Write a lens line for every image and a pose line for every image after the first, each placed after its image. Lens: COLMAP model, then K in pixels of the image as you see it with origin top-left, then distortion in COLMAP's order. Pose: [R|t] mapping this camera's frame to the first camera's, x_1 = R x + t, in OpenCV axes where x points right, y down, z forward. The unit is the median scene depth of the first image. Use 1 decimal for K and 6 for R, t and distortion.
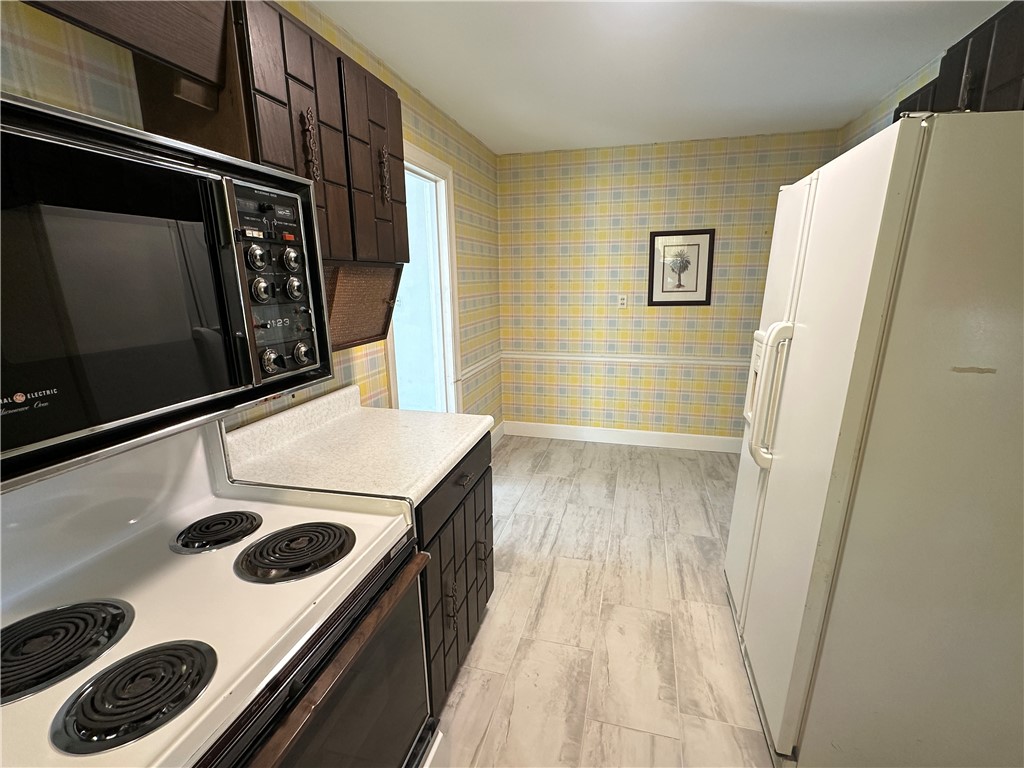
lens RADIAL K [[469.6, 0, 513.2], [0, 469.6, 384.8], [0, 0, 1]] dist [-0.002391, 0.000238]
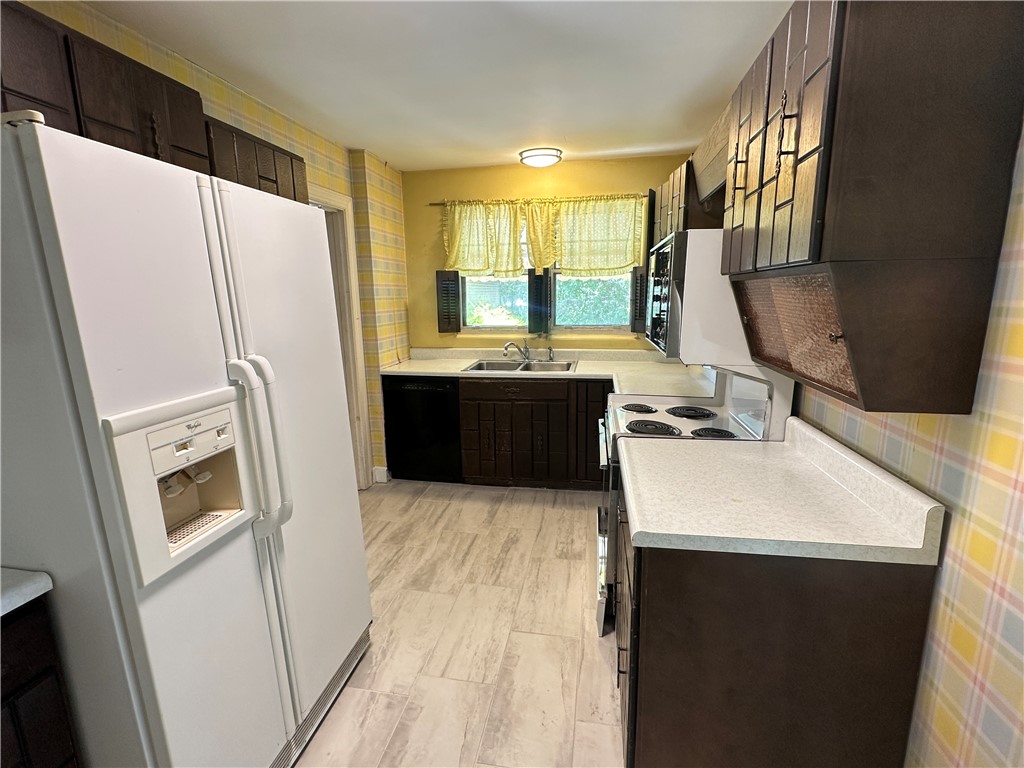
lens RADIAL K [[469.6, 0, 512.2], [0, 469.6, 388.2], [0, 0, 1]] dist [-0.002391, 0.000238]
pose [[-0.996240, 0.038734, -0.077494, 0.160788], [0.003430, 0.911420, 0.411463, -0.369988], [0.086568, 0.409650, -0.908126, 1.588733]]
